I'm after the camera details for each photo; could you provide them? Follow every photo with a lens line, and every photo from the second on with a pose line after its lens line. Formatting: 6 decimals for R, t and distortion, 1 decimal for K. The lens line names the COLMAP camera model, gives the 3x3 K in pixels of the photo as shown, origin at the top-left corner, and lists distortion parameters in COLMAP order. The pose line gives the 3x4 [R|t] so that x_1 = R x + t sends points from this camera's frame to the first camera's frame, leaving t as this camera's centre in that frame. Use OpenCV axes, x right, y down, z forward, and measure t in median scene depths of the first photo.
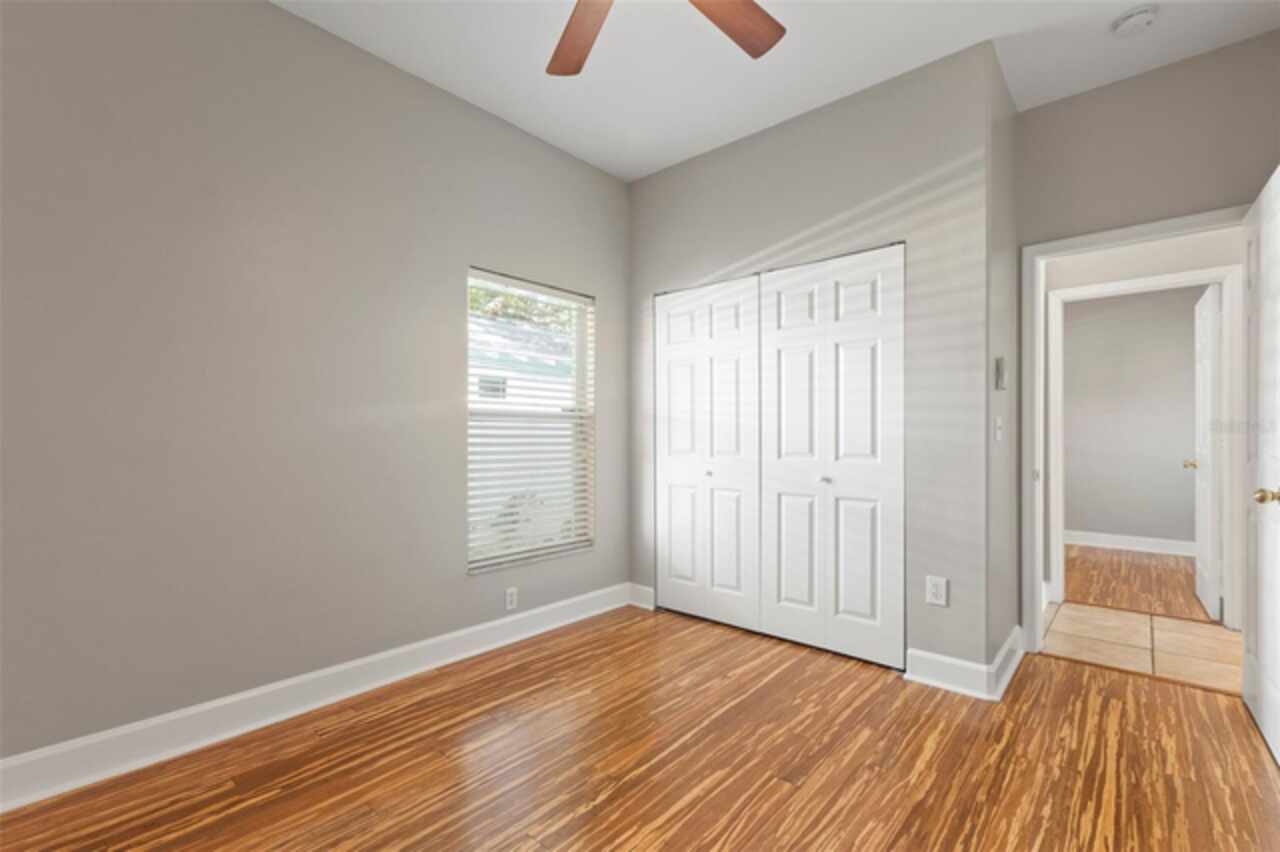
lens RADIAL K [[562.1, 0, 630.2], [0, 562.1, 434.3], [0, 0, 1]] dist [-0.002957, -0.000374]
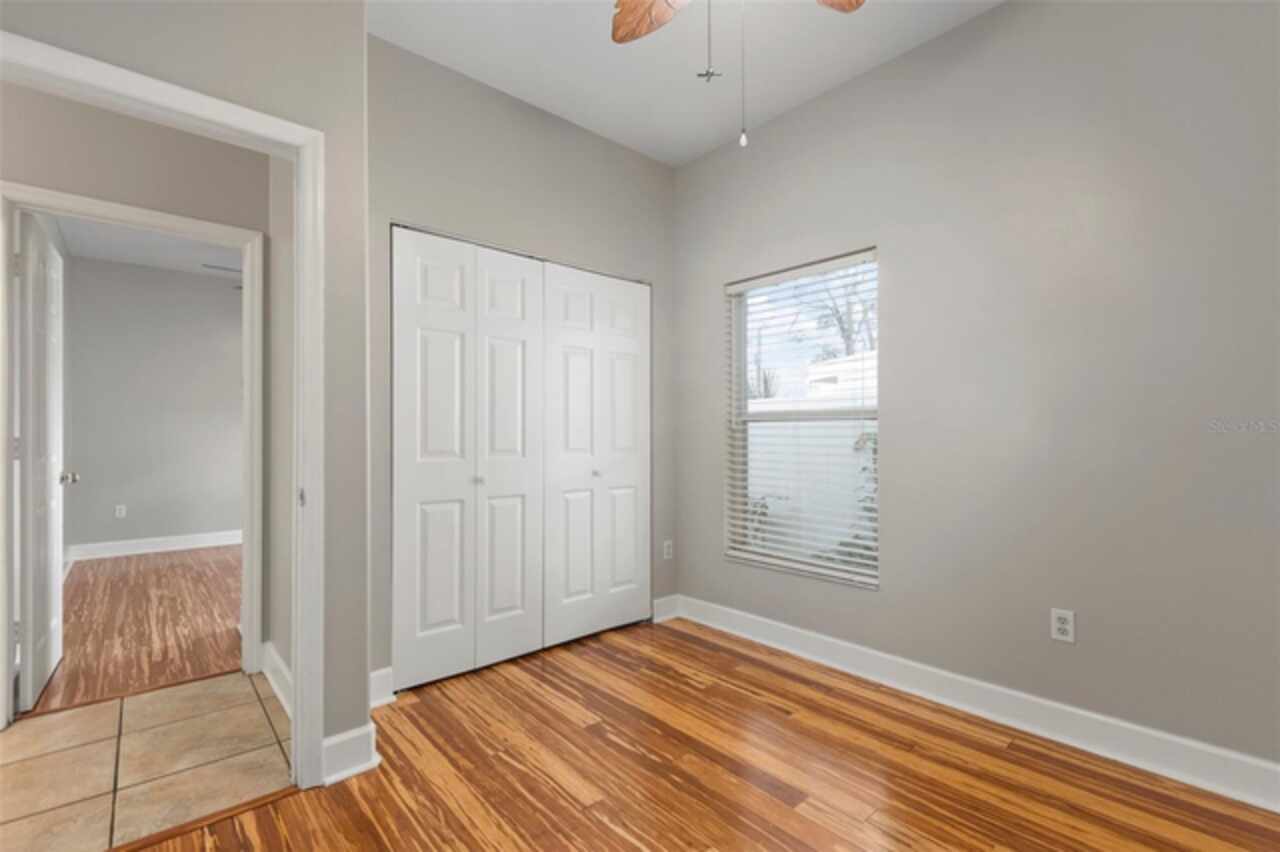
lens RADIAL K [[562.1, 0, 630.2], [0, 562.1, 434.3], [0, 0, 1]] dist [-0.002957, -0.000374]
pose [[-0.113545, -0.003919, -0.993525, 1.661419], [0.004406, 0.999980, -0.004448, 0.005041], [0.993523, -0.004883, -0.113526, 1.831001]]
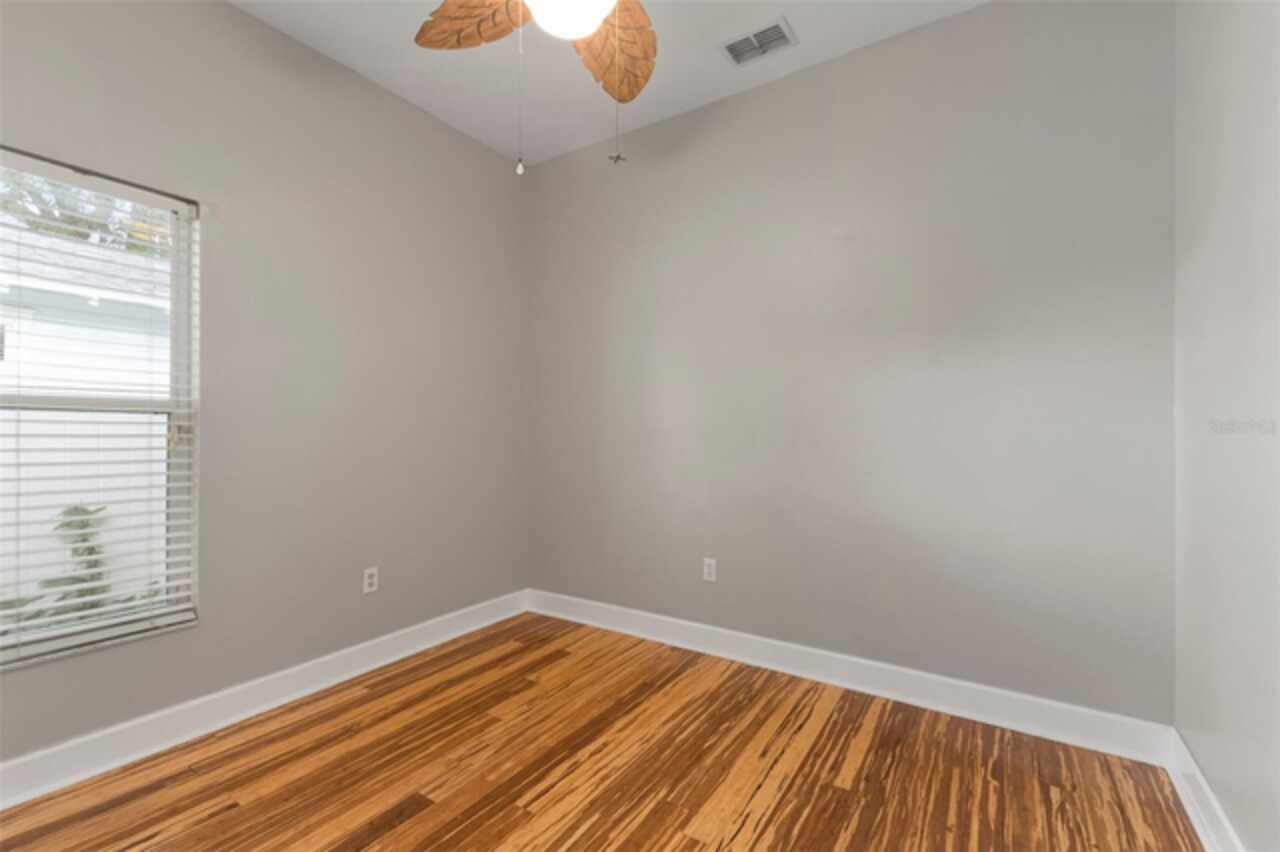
lens RADIAL K [[544.6, 0, 640.0], [0, 544.6, 426.0], [0, 0, 1]] dist [-0.000631, -0.000287]
pose [[0.986064, 0.004254, 0.166313, 0.725707], [-0.002356, 0.999930, -0.011606, -0.003402], [-0.166351, 0.011053, 0.986005, 0.851751]]
